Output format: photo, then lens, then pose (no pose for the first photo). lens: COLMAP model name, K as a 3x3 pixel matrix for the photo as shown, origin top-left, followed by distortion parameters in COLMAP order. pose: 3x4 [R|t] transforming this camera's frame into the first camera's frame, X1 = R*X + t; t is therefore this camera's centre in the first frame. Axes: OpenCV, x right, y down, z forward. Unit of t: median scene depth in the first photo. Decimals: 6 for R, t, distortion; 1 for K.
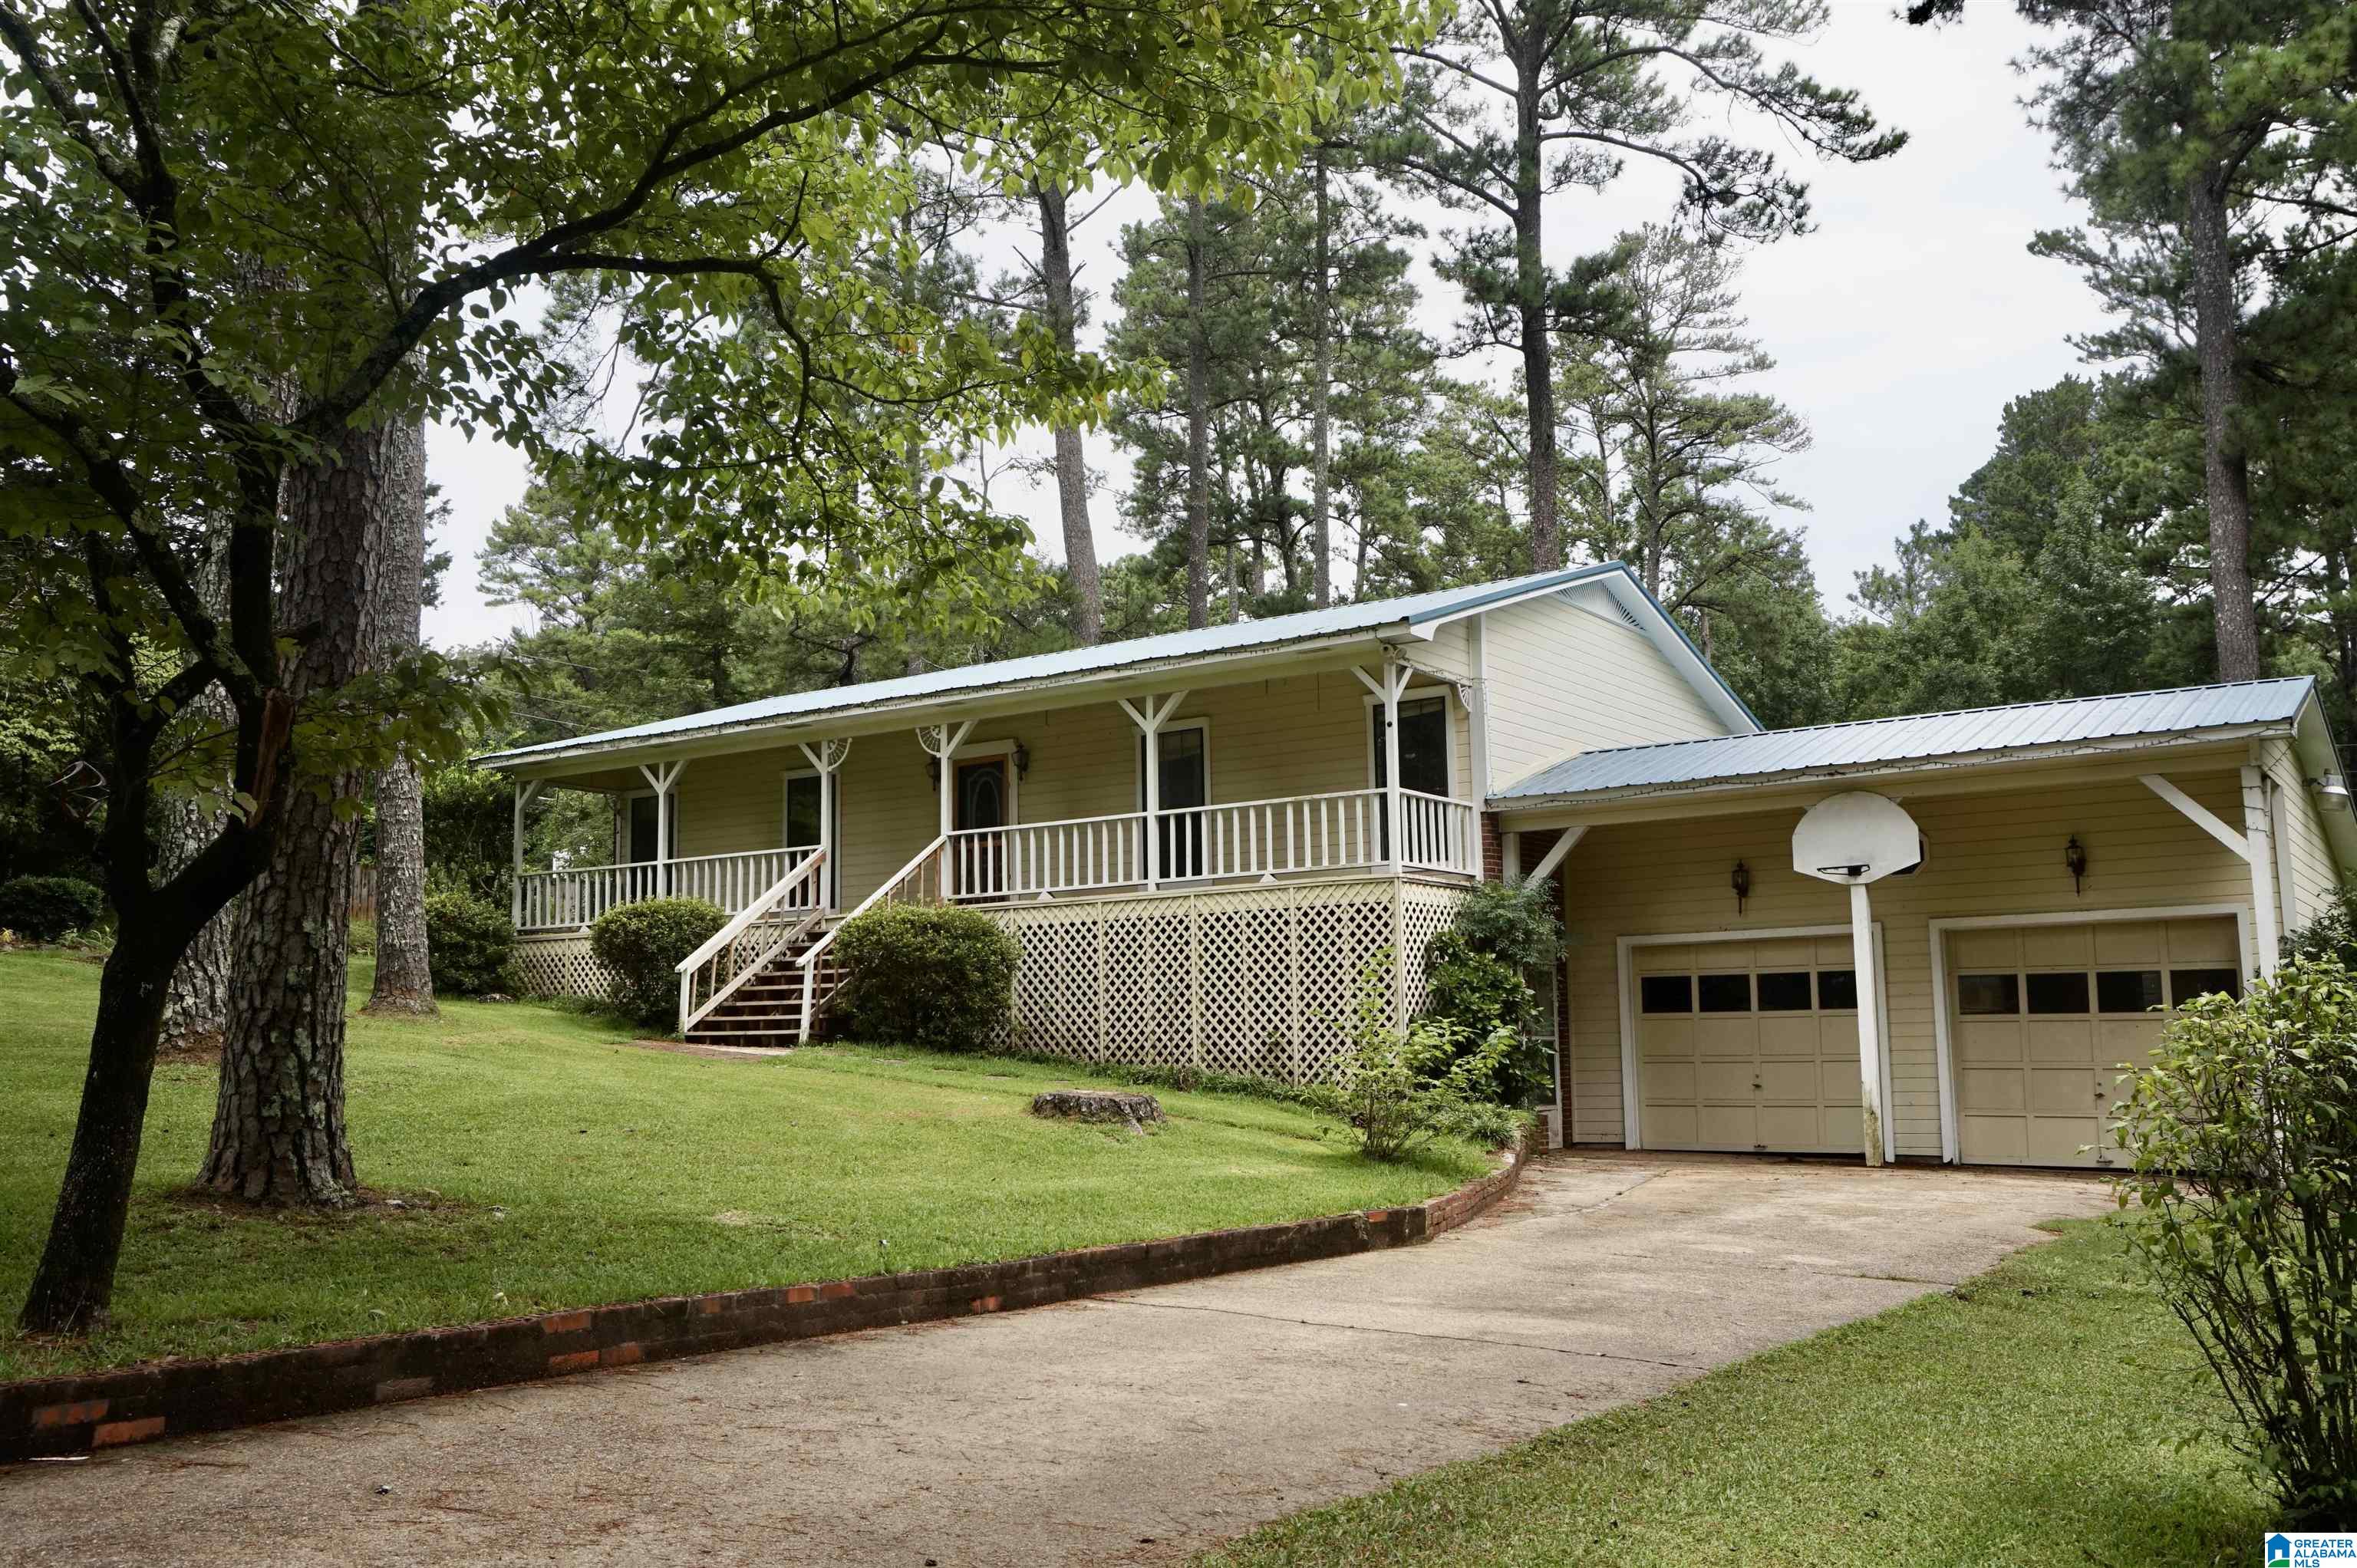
lens RADIAL K [[2018.1, 0, 1193.4], [0, 2018.1, 774.9], [0, 0, 1]] dist [-0.017055, 0.024617]
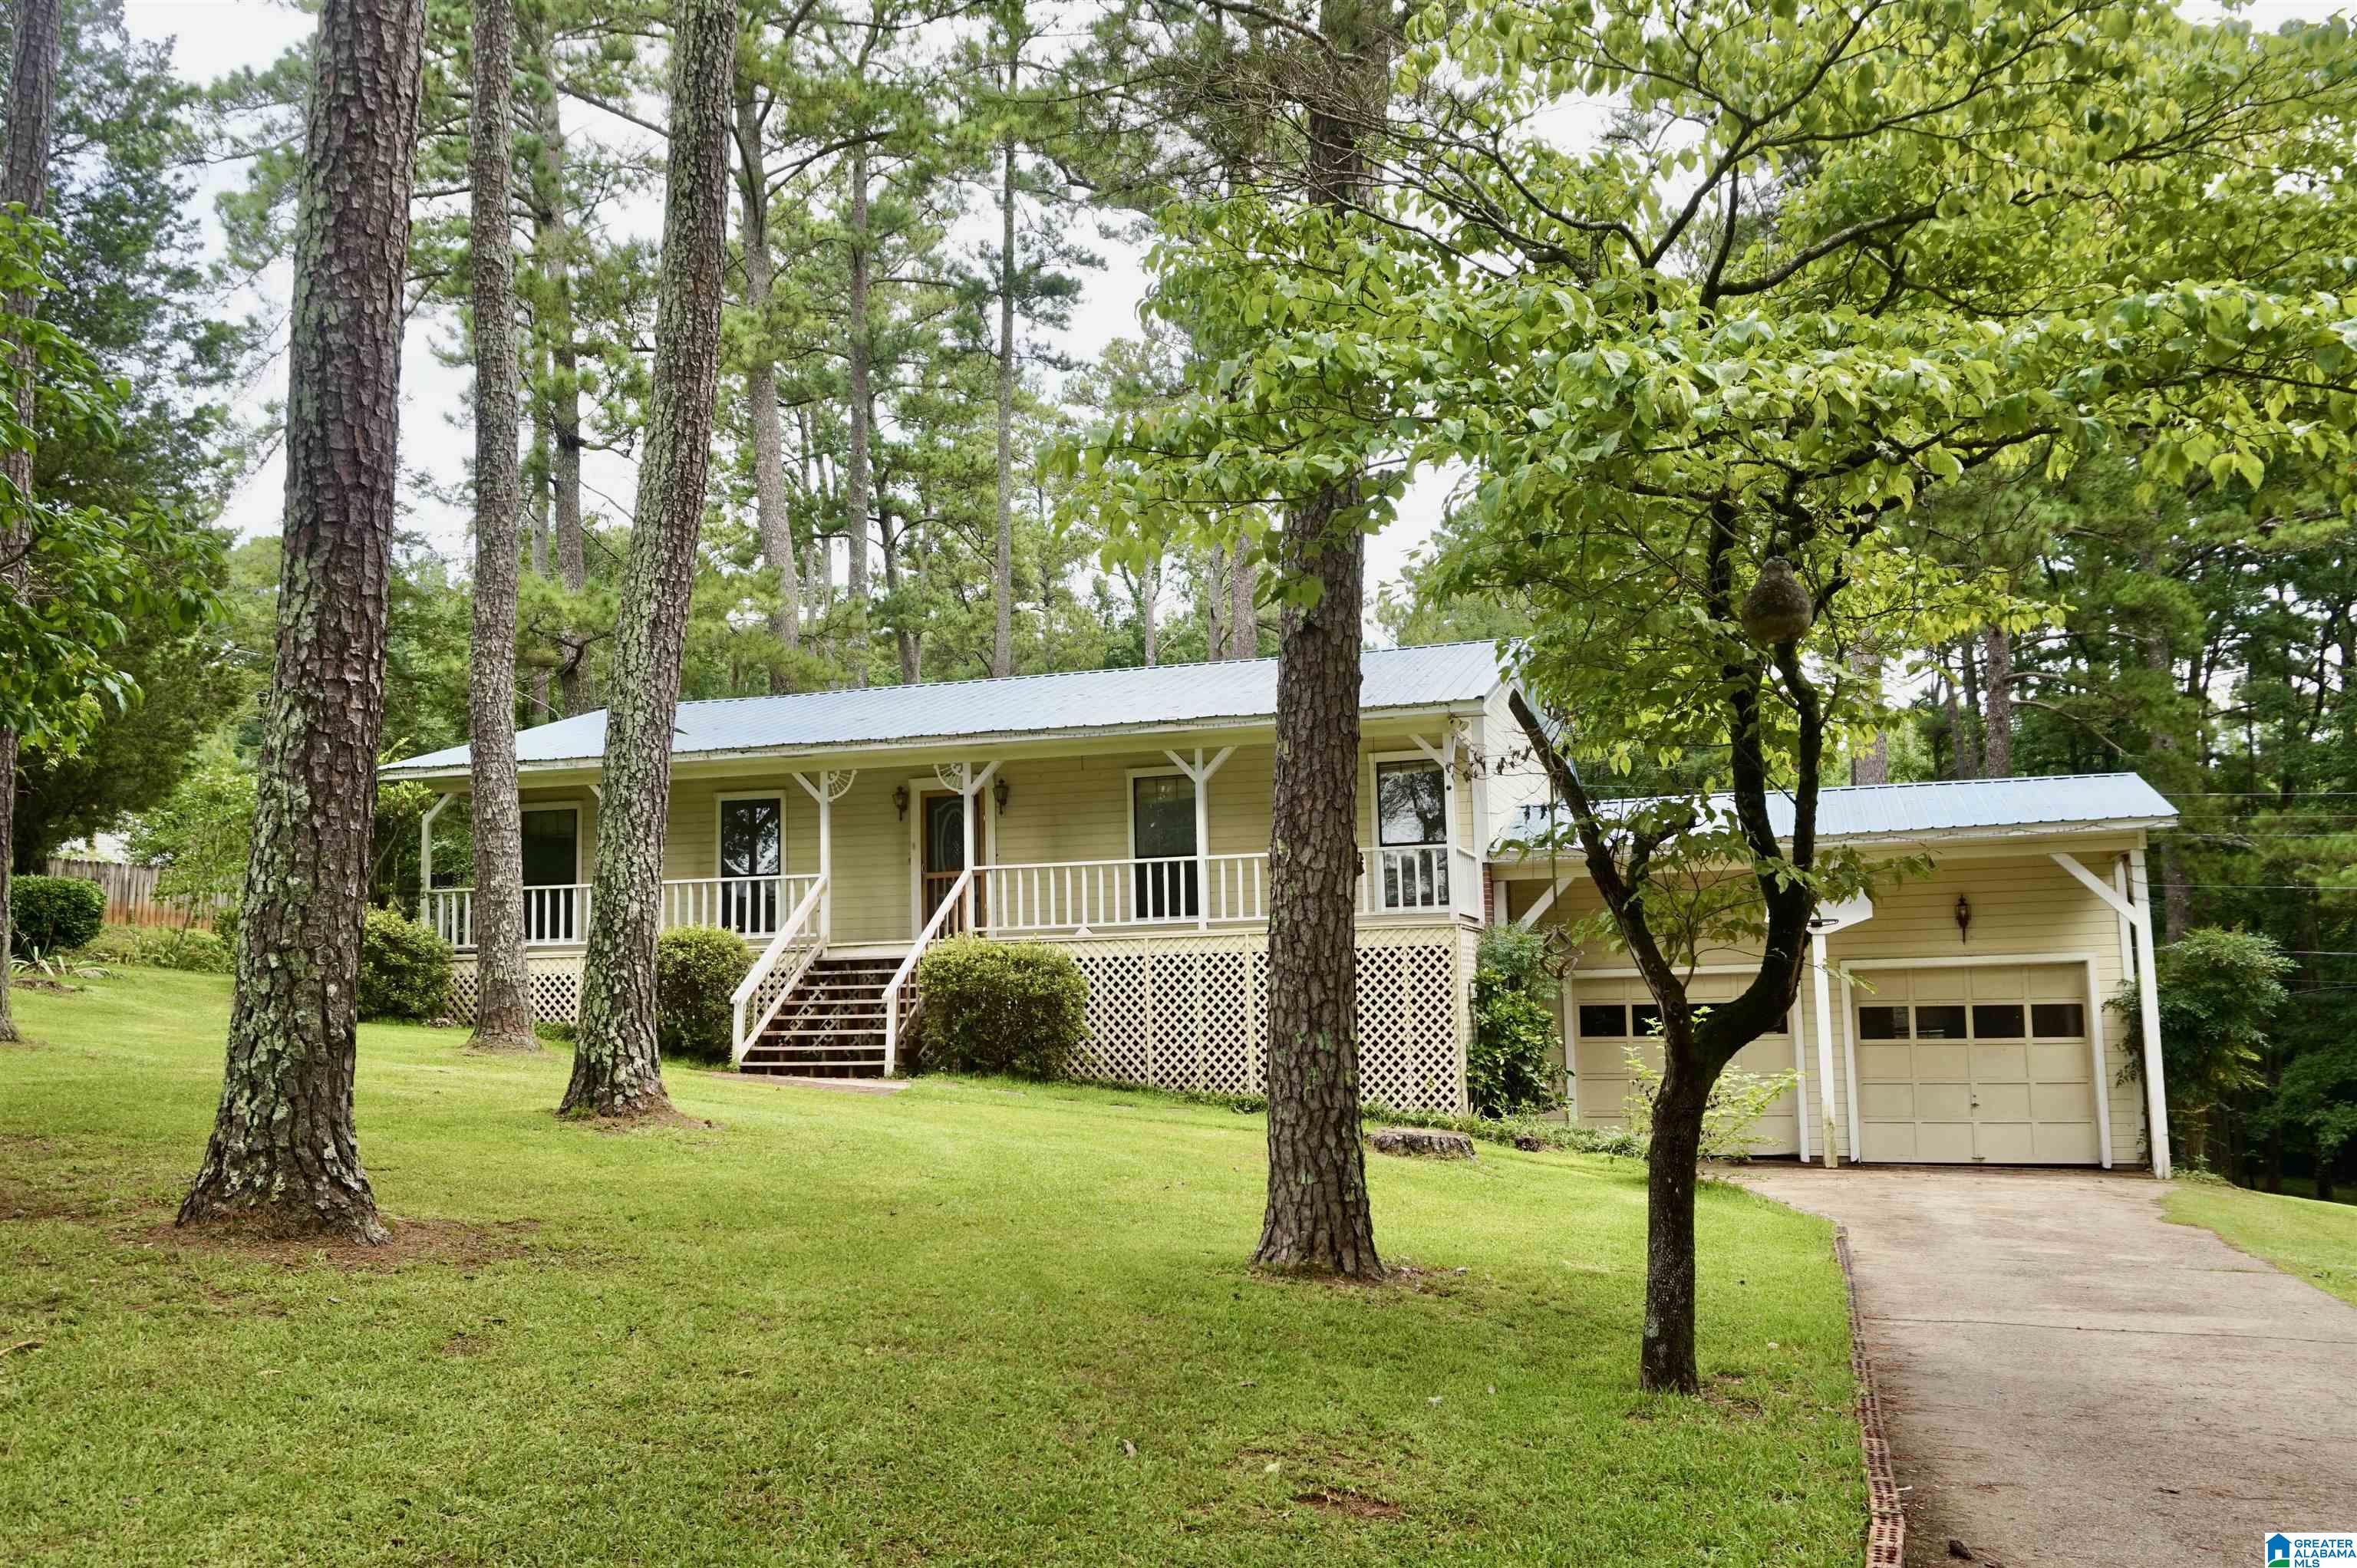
lens RADIAL K [[2018.1, 0, 1180.7], [0, 2018.1, 798.1], [0, 0, 1]] dist [-0.017055, 0.024617]
pose [[0.952726, 0.028294, 0.302511, -0.367785], [-0.035153, 0.999233, 0.017252, -0.031675], [-0.301790, -0.027071, 0.952990, -0.027549]]
